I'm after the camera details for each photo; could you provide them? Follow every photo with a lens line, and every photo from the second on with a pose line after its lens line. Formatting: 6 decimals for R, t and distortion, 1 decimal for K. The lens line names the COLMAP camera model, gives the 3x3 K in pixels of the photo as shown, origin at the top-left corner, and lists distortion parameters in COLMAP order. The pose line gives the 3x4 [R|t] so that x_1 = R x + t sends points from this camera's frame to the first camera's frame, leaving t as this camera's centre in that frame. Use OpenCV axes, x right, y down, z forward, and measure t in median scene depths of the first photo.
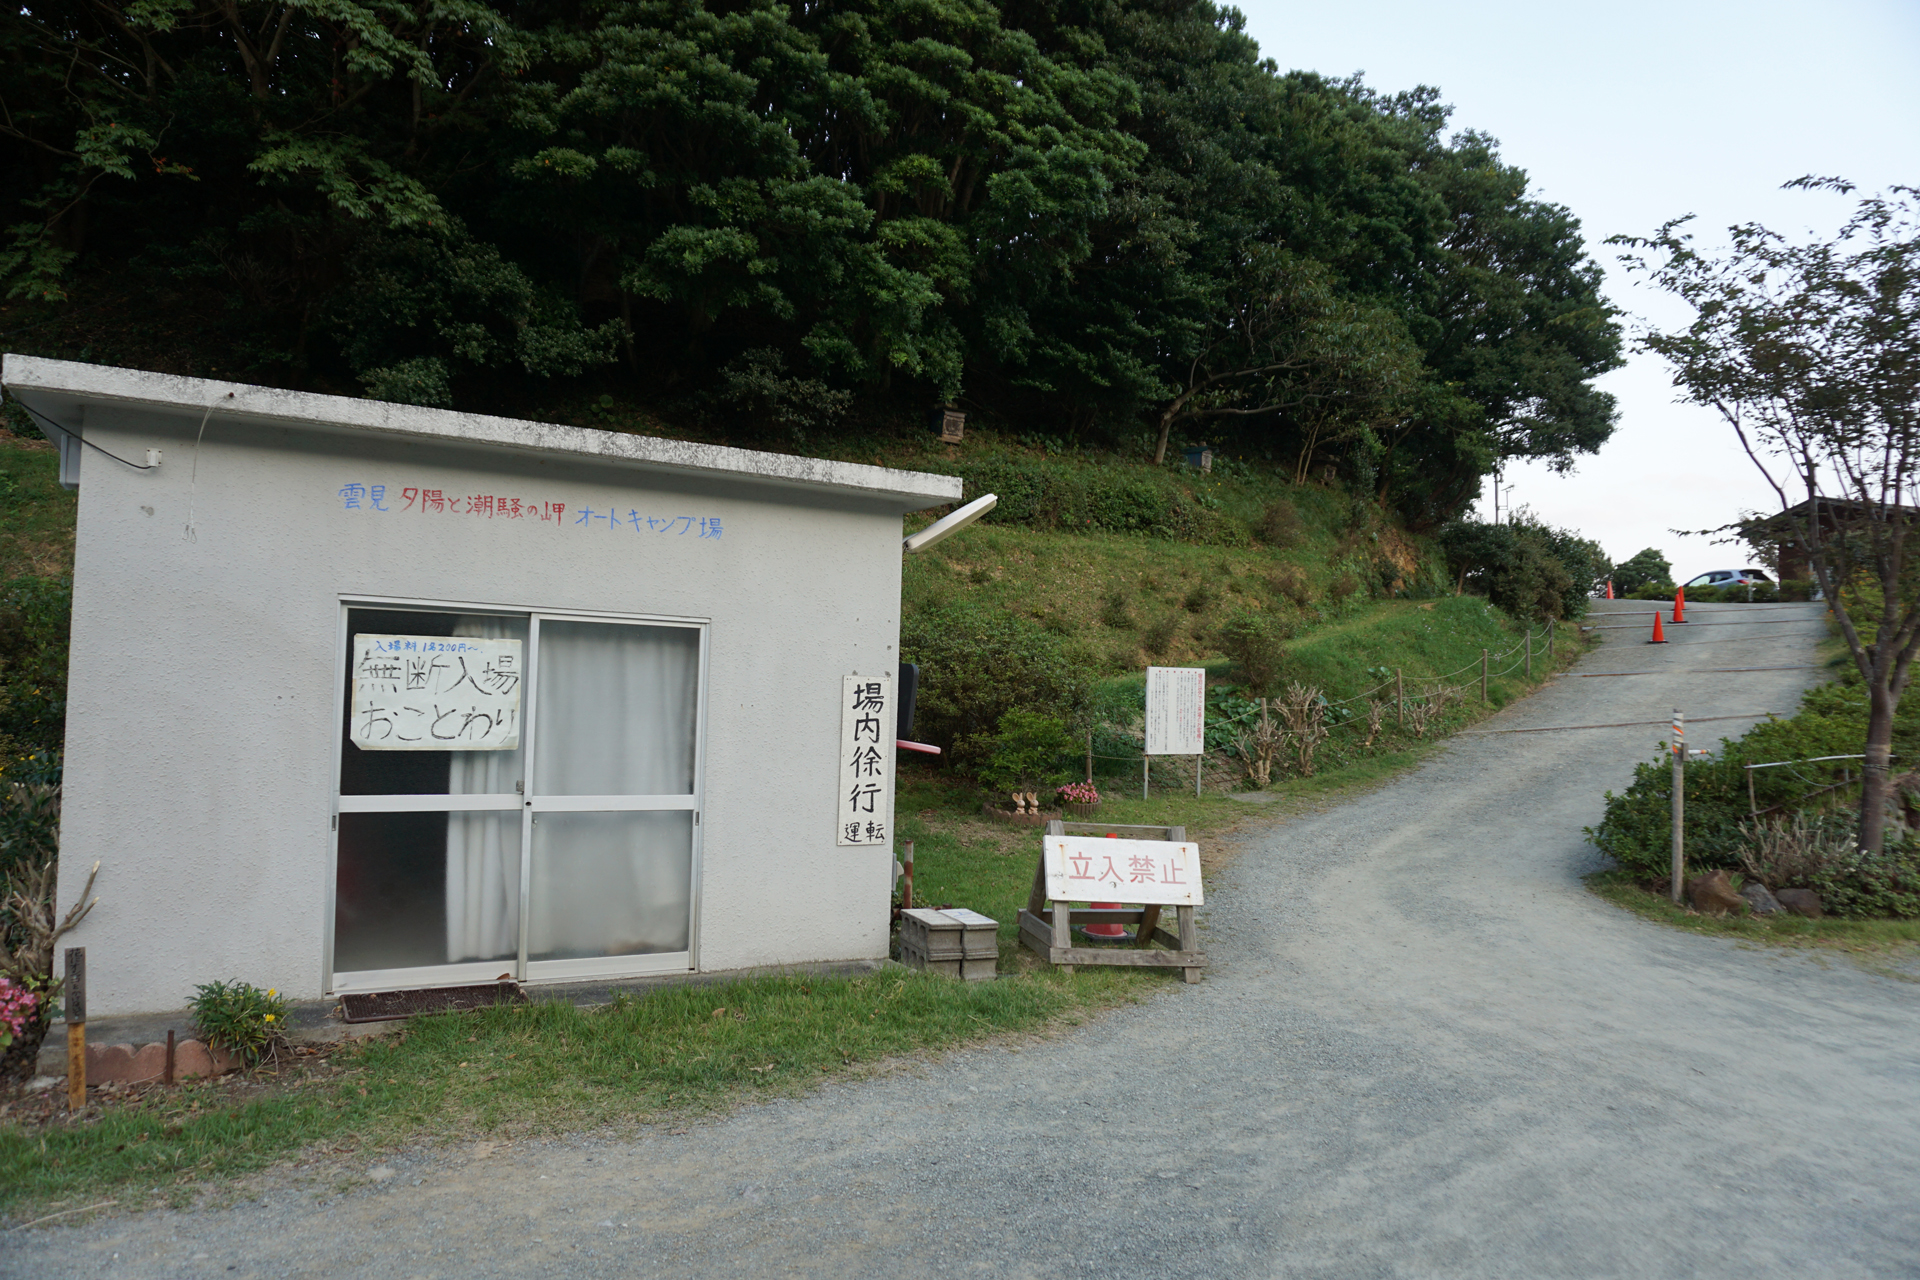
lens RADIAL K [[1227.2, 0, 907.4], [0, 1227.2, 636.2], [0, 0, 1]] dist [-0.052972, 0.030178]
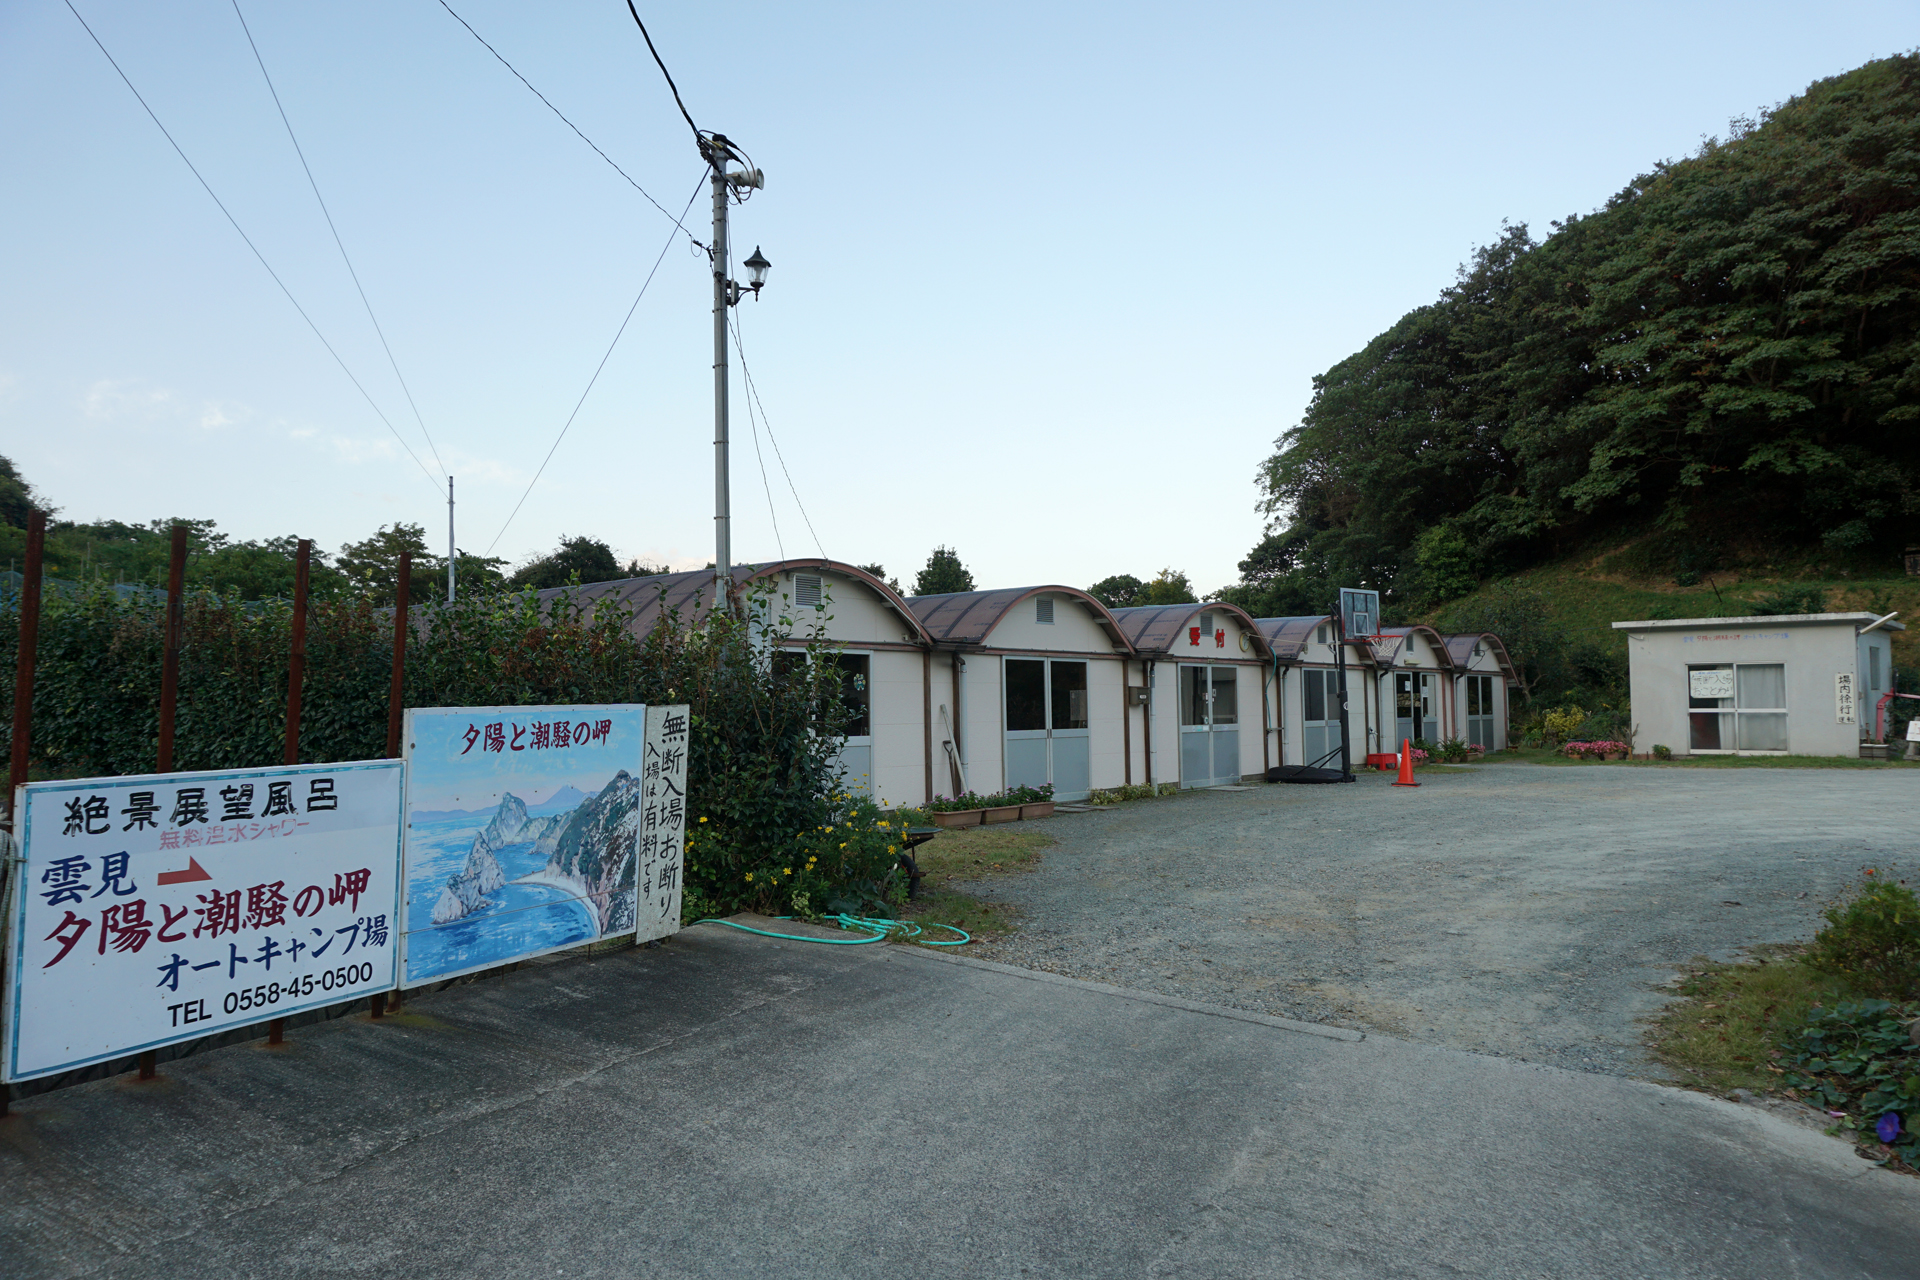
lens RADIAL K [[1295.7, 0, 961.7], [0, 1295.7, 657.3], [0, 0, 1]] dist [-0.050175, 0.039682]
pose [[0.312394, -0.065495, -0.947692, 2.770434], [0.064860, 0.996763, -0.047506, -0.002481], [0.947736, -0.046627, 0.315631, -2.620859]]
